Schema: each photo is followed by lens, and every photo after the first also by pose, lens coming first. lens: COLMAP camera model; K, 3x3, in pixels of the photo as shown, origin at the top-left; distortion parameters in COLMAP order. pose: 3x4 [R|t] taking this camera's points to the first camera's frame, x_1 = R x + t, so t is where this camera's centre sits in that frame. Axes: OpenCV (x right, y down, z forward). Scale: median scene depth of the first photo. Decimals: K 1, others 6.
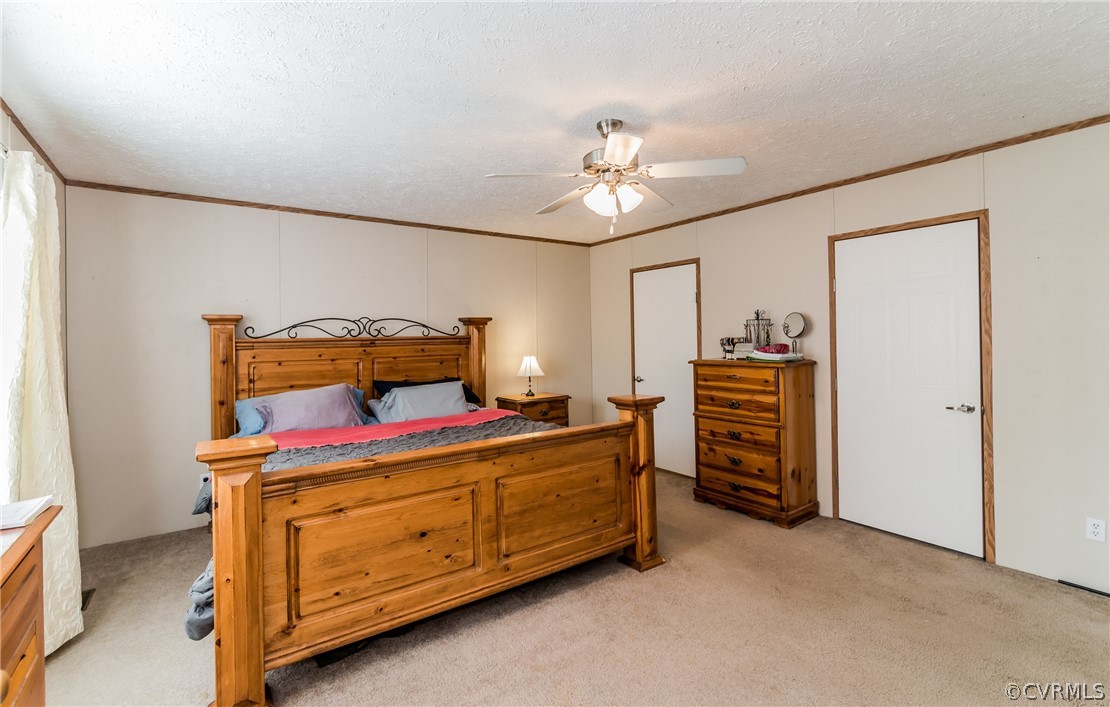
lens RADIAL K [[500.1, 0, 552.3], [0, 500.1, 335.3], [0, 0, 1]] dist [0.000094, -0.000021]
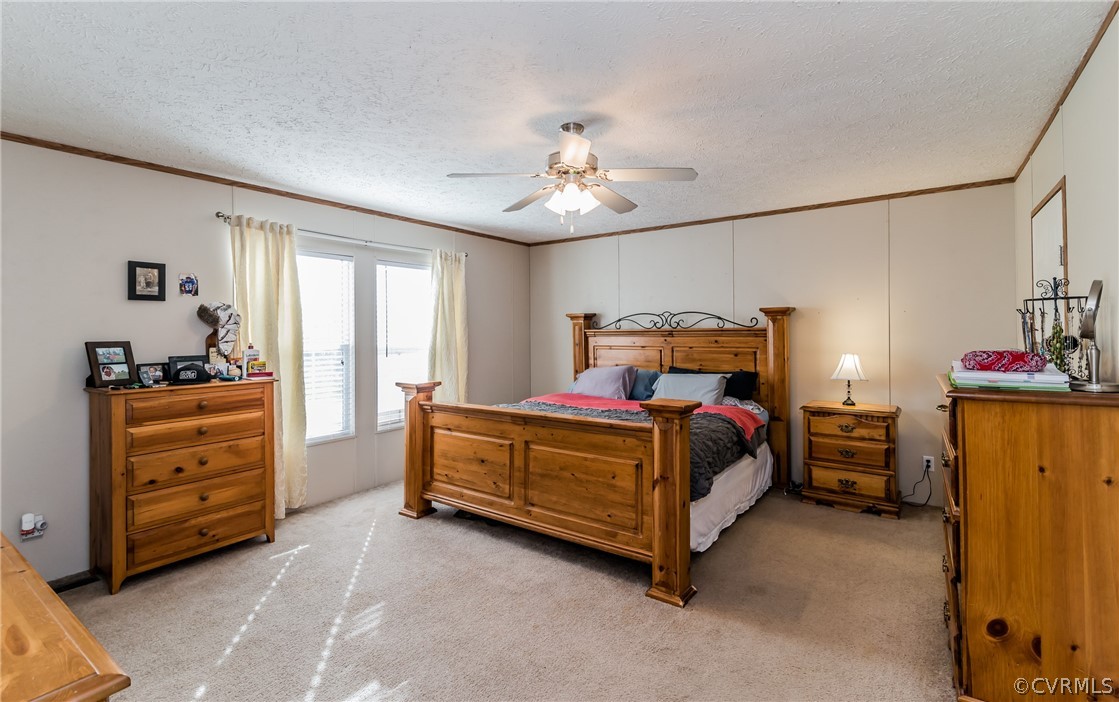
lens RADIAL K [[503.7, 0, 561.3], [0, 503.7, 327.5], [0, 0, 1]] dist [0.000310, -0.000356]
pose [[0.328870, 0.006694, -0.944352, 0.679475], [0.003705, 0.999958, 0.008379, -0.009853], [0.944368, -0.006254, 0.328831, 0.392138]]
